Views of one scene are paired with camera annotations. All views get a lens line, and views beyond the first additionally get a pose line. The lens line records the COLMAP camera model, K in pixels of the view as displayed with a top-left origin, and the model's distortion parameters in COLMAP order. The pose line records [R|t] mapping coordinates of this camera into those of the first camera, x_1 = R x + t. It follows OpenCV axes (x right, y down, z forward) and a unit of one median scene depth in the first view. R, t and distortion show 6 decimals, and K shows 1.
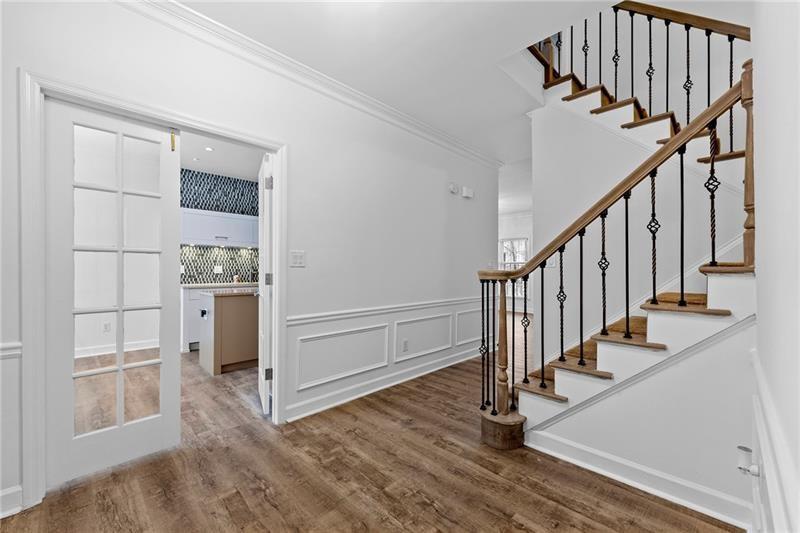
lens RADIAL K [[324.6, 0, 394.7], [0, 324.6, 271.9], [0, 0, 1]] dist [-0.001664, -0.000173]
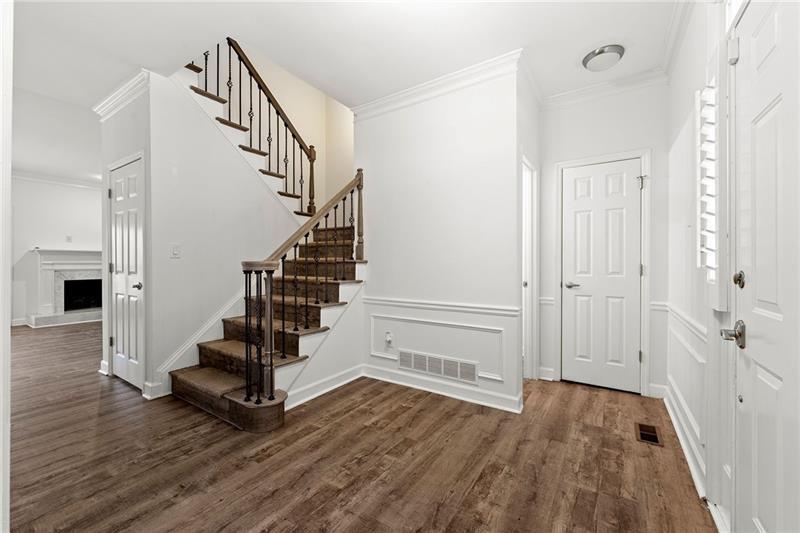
lens RADIAL K [[324.6, 0, 396.9], [0, 324.6, 263.4], [0, 0, 1]] dist [-0.001664, -0.000173]
pose [[-0.207775, -0.000740, 0.978176, -0.877273], [-0.000295, 1.000000, 0.000694, 0.002549], [-0.978177, -0.000145, -0.207775, 0.907231]]
